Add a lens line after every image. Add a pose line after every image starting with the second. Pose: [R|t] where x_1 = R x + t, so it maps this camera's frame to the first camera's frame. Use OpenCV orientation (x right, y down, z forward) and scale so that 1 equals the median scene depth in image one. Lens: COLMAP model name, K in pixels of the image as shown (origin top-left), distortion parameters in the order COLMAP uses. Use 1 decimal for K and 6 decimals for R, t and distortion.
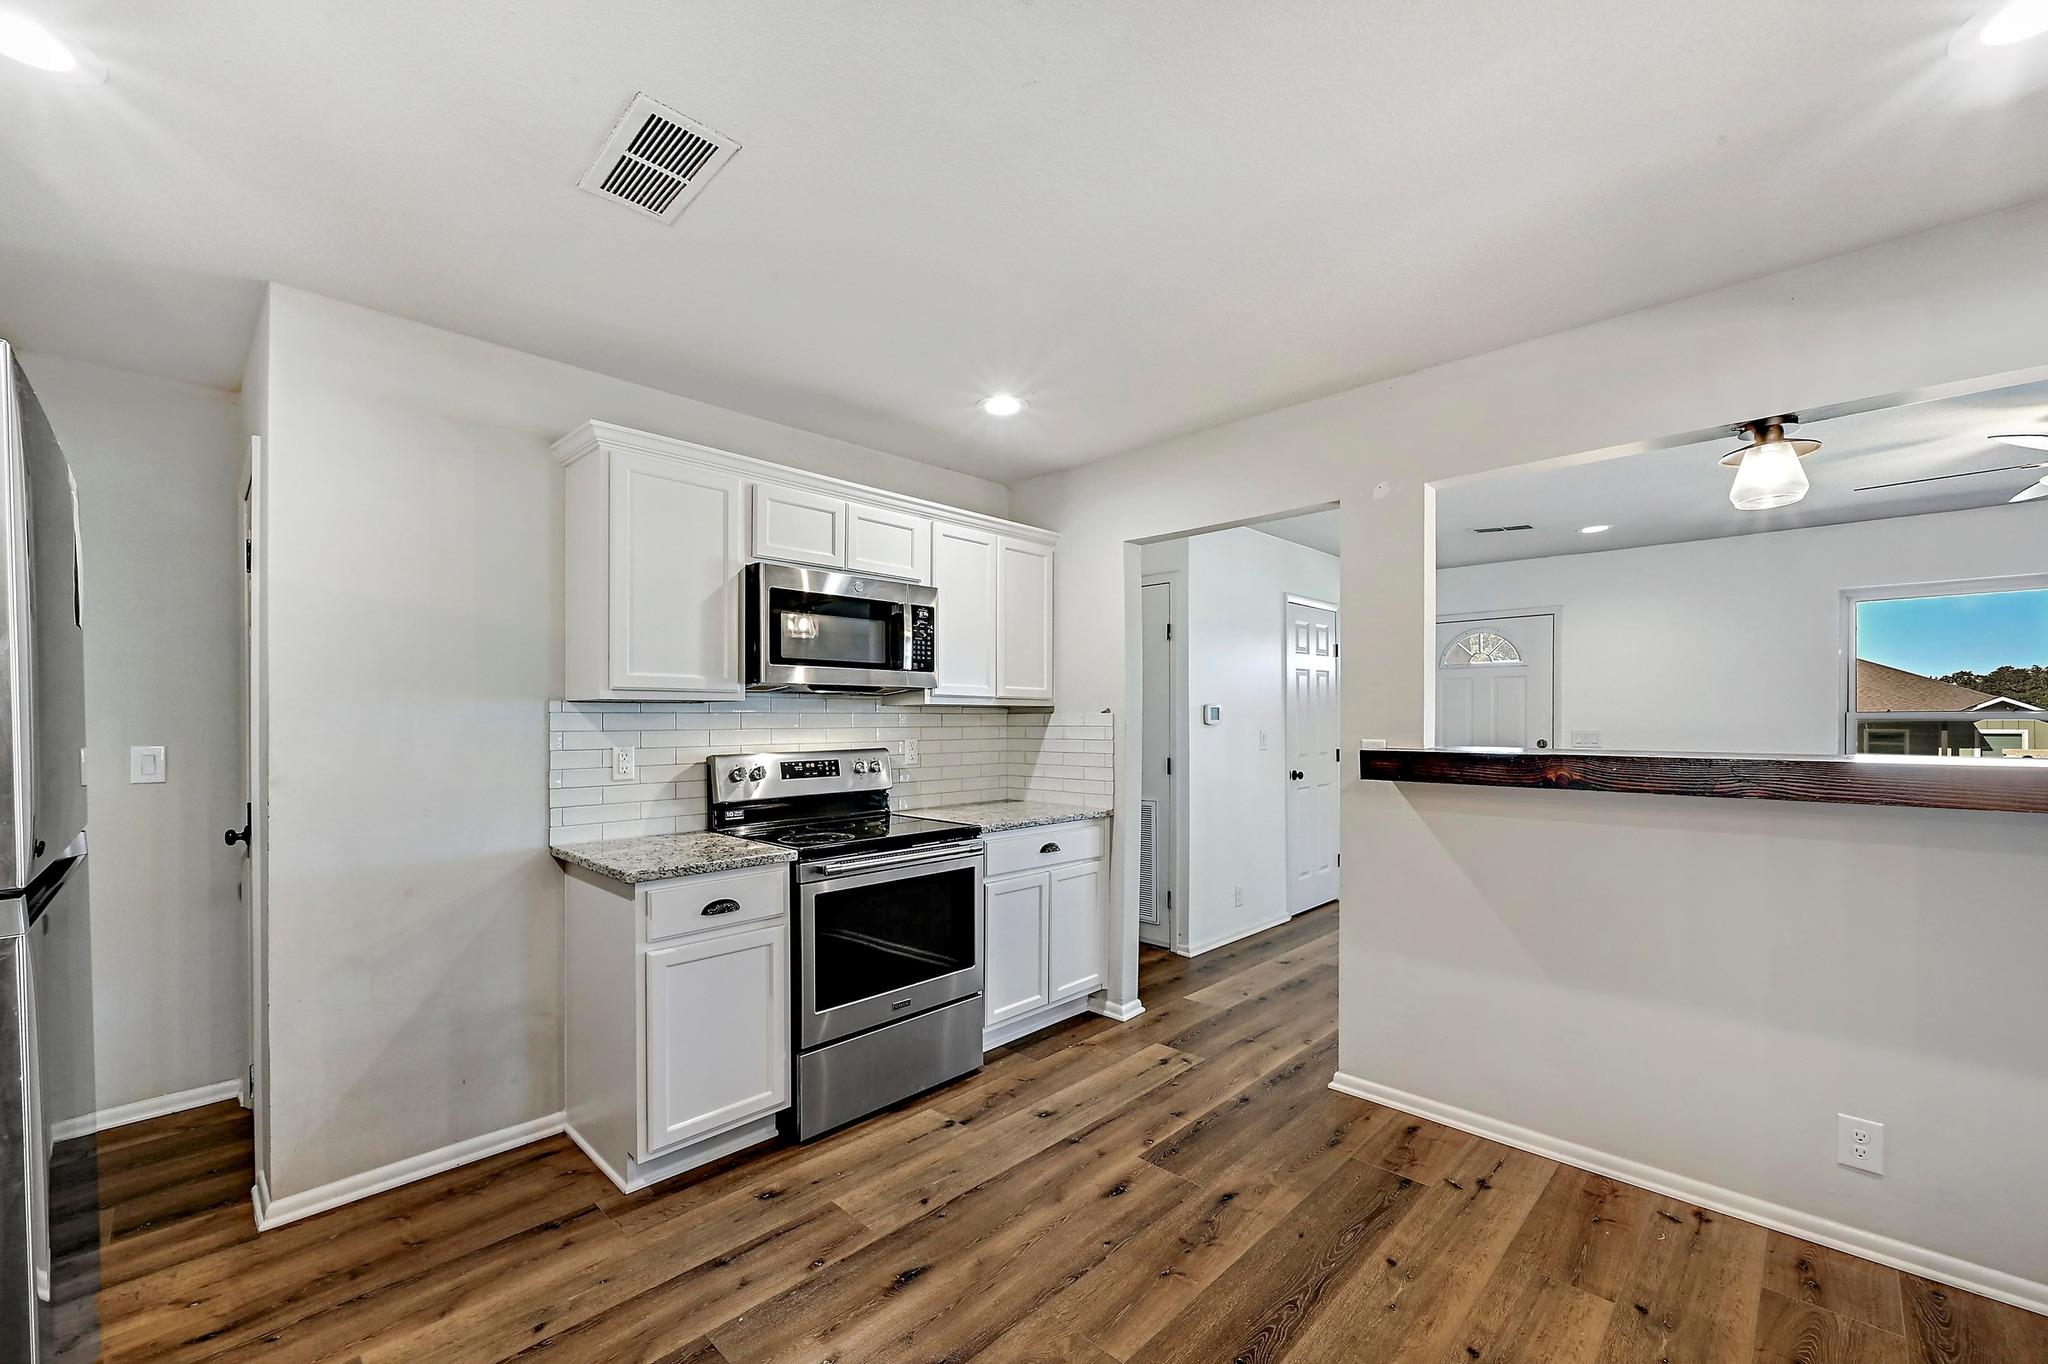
lens RADIAL K [[818.8, 0, 1018.8], [0, 818.8, 720.2], [0, 0, 1]] dist [0.001657, -0.000026]
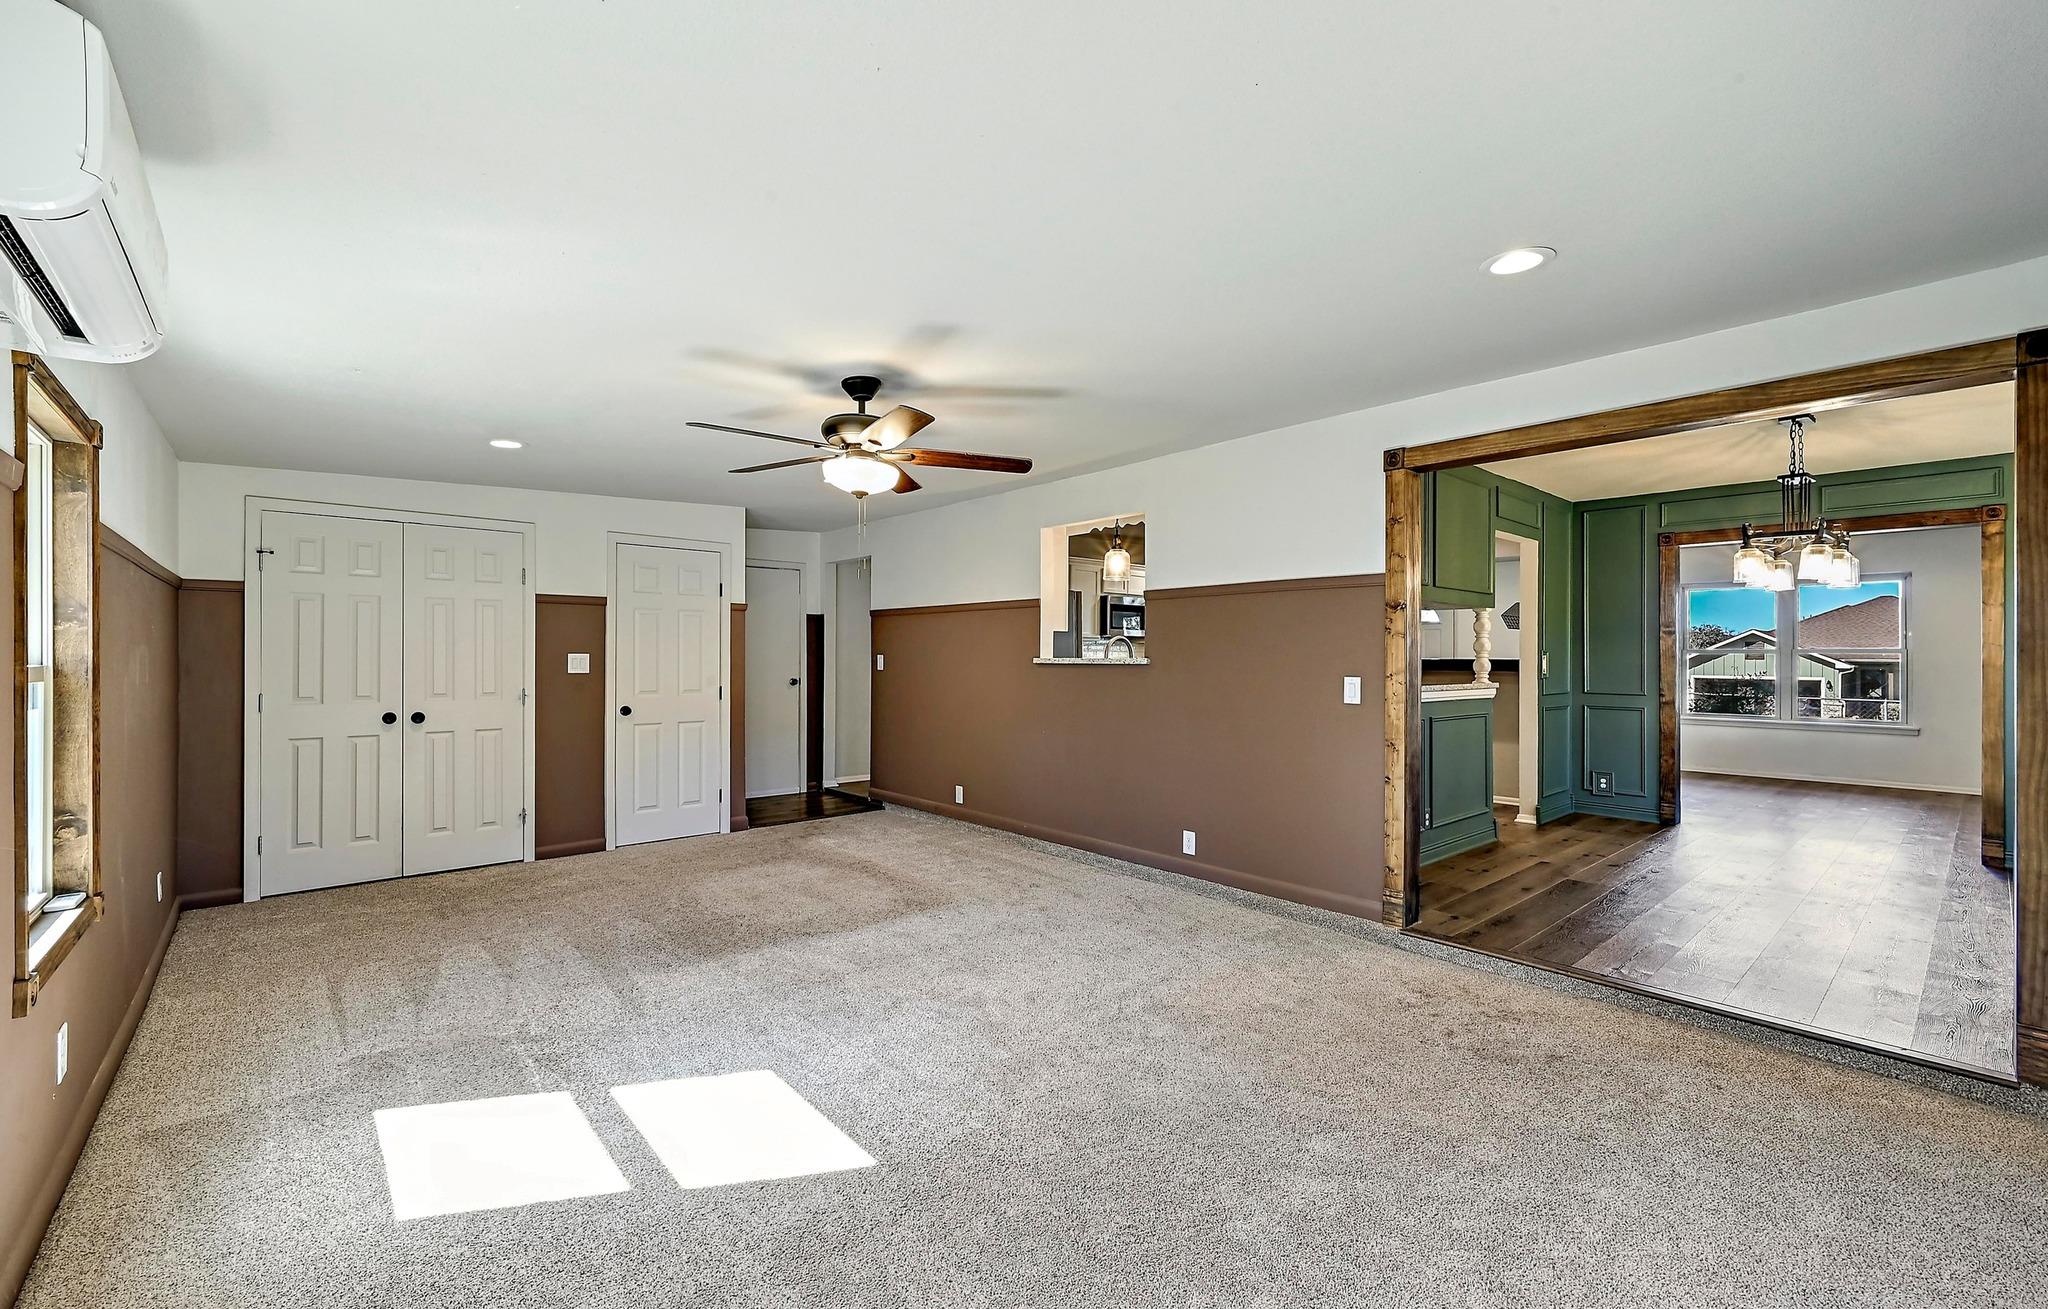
lens RADIAL K [[831.9, 0, 1014.0], [0, 831.9, 654.0], [0, 0, 1]] dist [0.001835, -0.001009]
pose [[0.996508, 0.004827, -0.083356, -0.421603], [-0.005340, 0.999968, -0.005937, 0.045085], [0.083324, 0.006361, 0.996502, -2.172087]]
